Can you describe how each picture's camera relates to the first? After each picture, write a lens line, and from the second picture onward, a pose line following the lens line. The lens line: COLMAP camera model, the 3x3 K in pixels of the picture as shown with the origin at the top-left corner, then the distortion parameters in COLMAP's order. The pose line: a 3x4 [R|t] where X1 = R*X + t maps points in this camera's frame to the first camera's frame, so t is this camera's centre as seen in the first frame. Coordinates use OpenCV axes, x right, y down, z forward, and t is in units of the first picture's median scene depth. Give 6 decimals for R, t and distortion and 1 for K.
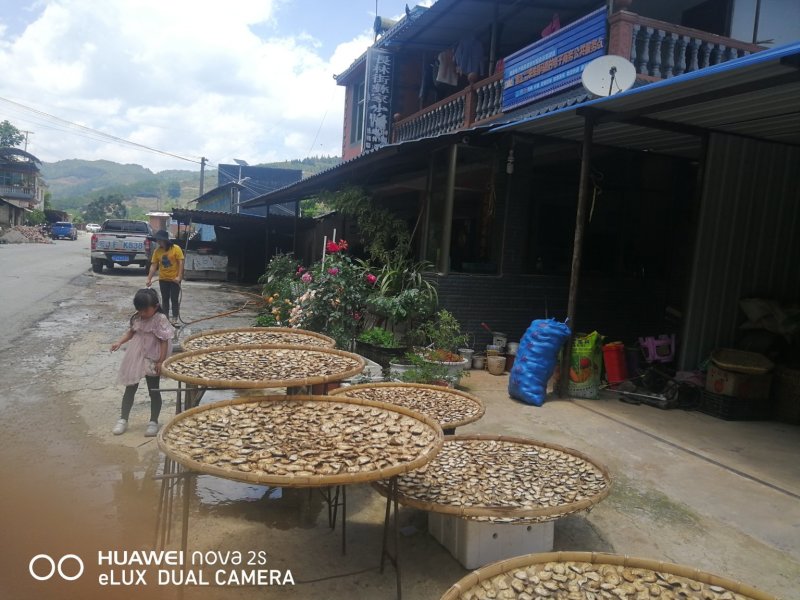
lens RADIAL K [[629.8, 0, 402.2], [0, 629.8, 299.3], [0, 0, 1]] dist [0.002502, -0.010508]
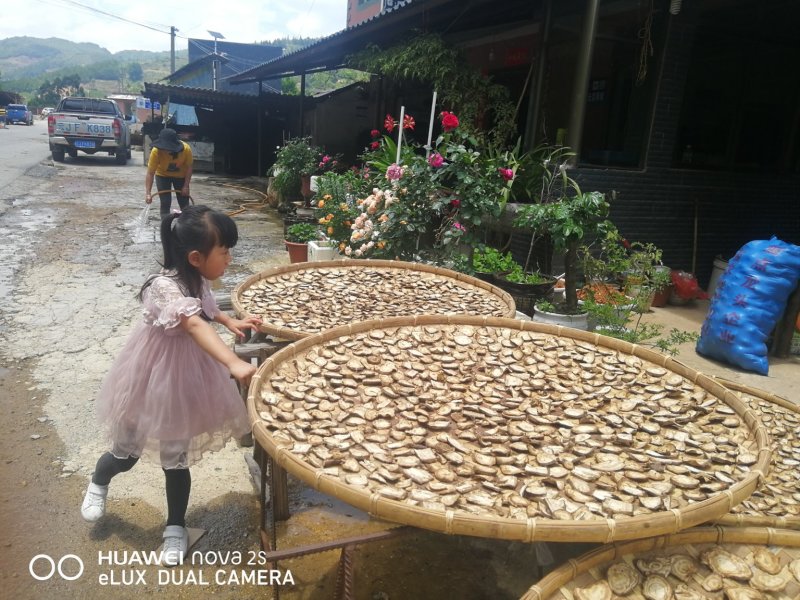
lens RADIAL K [[629.8, 0, 402.2], [0, 629.8, 299.3], [0, 0, 1]] dist [0.002502, -0.010508]
pose [[0.999214, -0.000893, 0.039623, -0.074381], [-0.005781, 0.985769, 0.168006, -0.006158], [-0.039209, -0.168103, 0.984989, 0.155157]]
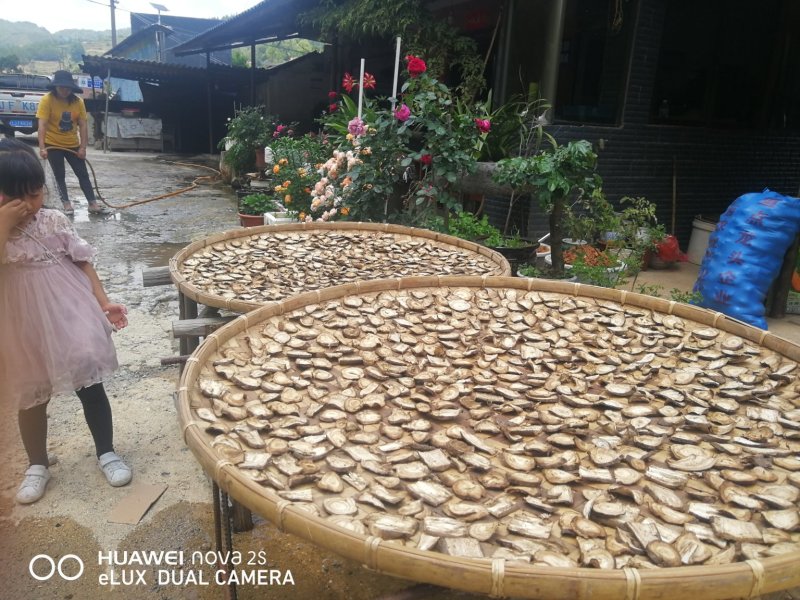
lens RADIAL K [[628.1, 0, 400.0], [0, 628.1, 300.0], [0, 0, 1]] dist [-0.001142, 0.003961]
pose [[0.994641, -0.039015, 0.095748, -0.076435], [0.019005, 0.979282, 0.201606, 0.002103], [-0.101630, -0.198706, 0.974775, 0.181311]]
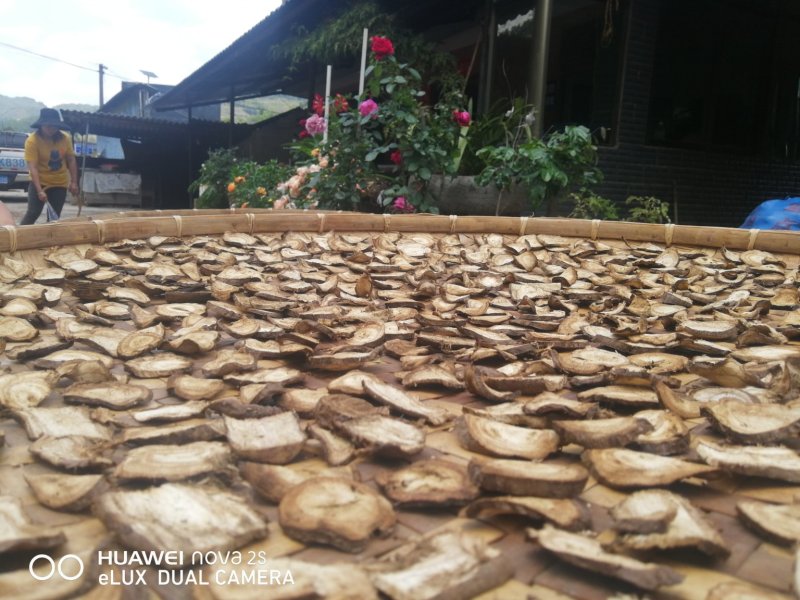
lens RADIAL K [[629.8, 0, 402.2], [0, 629.8, 299.3], [0, 0, 1]] dist [0.002502, -0.010508]
pose [[0.992413, -0.036733, 0.117335, -0.065338], [0.025363, 0.994964, 0.096966, 0.023810], [-0.120306, -0.093255, 0.988347, 0.217385]]
